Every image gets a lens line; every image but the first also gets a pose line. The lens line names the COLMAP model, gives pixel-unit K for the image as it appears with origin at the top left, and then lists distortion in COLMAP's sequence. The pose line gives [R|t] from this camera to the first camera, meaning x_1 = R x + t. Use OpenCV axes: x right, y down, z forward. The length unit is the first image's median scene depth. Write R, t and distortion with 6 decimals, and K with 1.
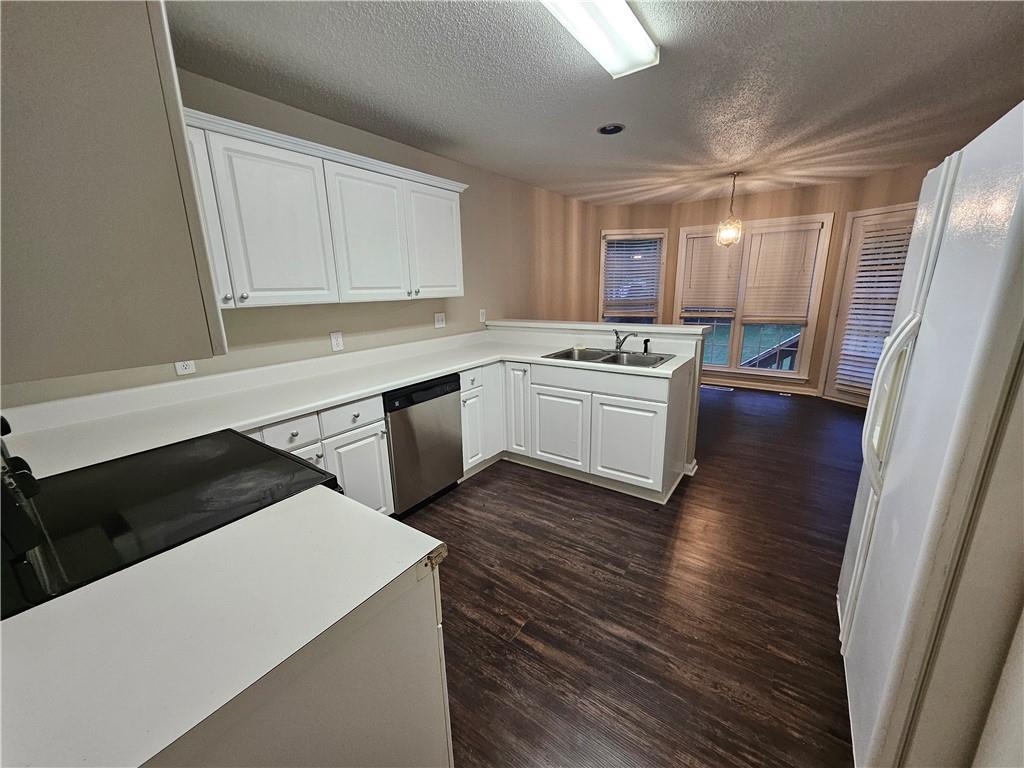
lens RADIAL K [[403.6, 0, 505.3], [0, 403.6, 385.6], [0, 0, 1]] dist [0.002074, -0.000297]
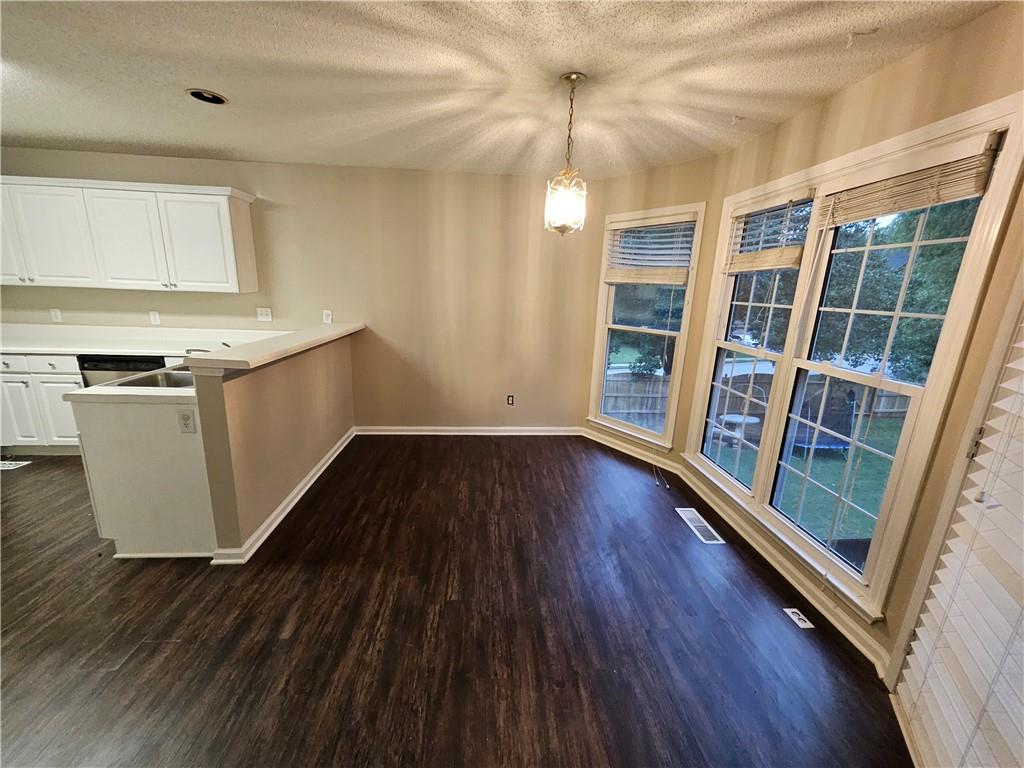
lens RADIAL K [[406.0, 0, 509.9], [0, 406.0, 383.3], [0, 0, 1]] dist [0.001170, 0.000026]
pose [[0.641194, 0.217966, -0.735773, 1.257484], [-0.233106, 0.968828, 0.083866, -0.260060], [0.731117, 0.117739, 0.672016, 0.877424]]
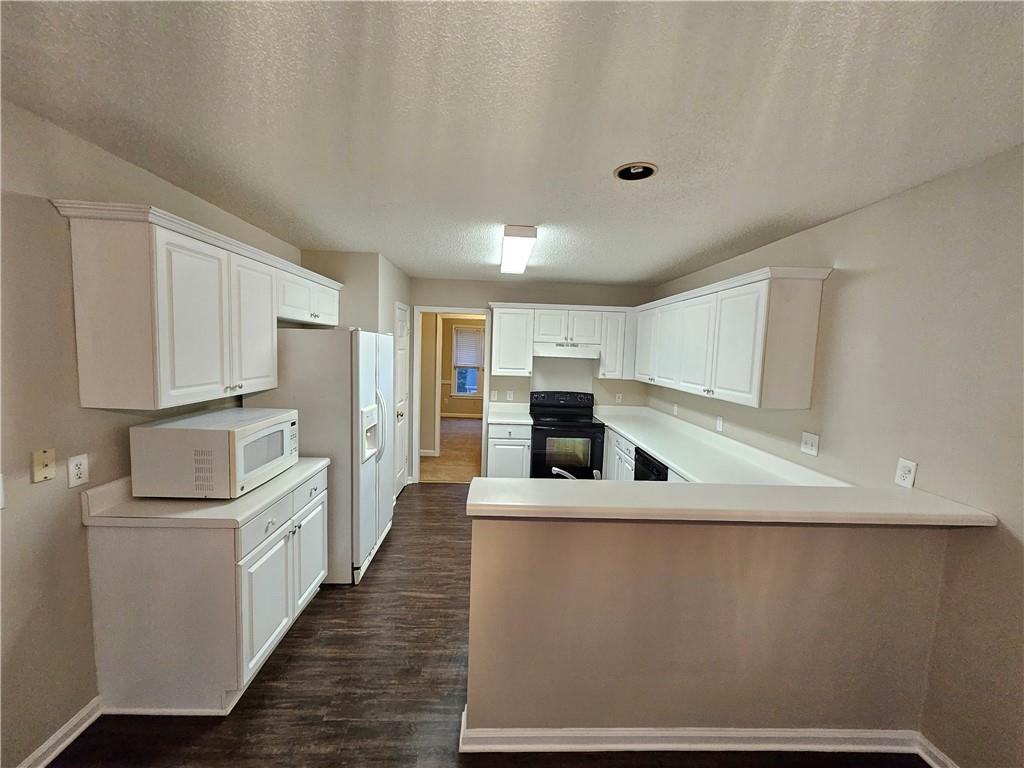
lens RADIAL K [[406.0, 0, 509.9], [0, 406.0, 383.3], [0, 0, 1]] dist [0.001170, 0.000026]
pose [[-0.792459, 0.046147, -0.608177, 0.760148], [-0.163552, 0.944538, 0.284779, -0.427140], [0.587588, 0.325144, -0.740960, 1.345076]]
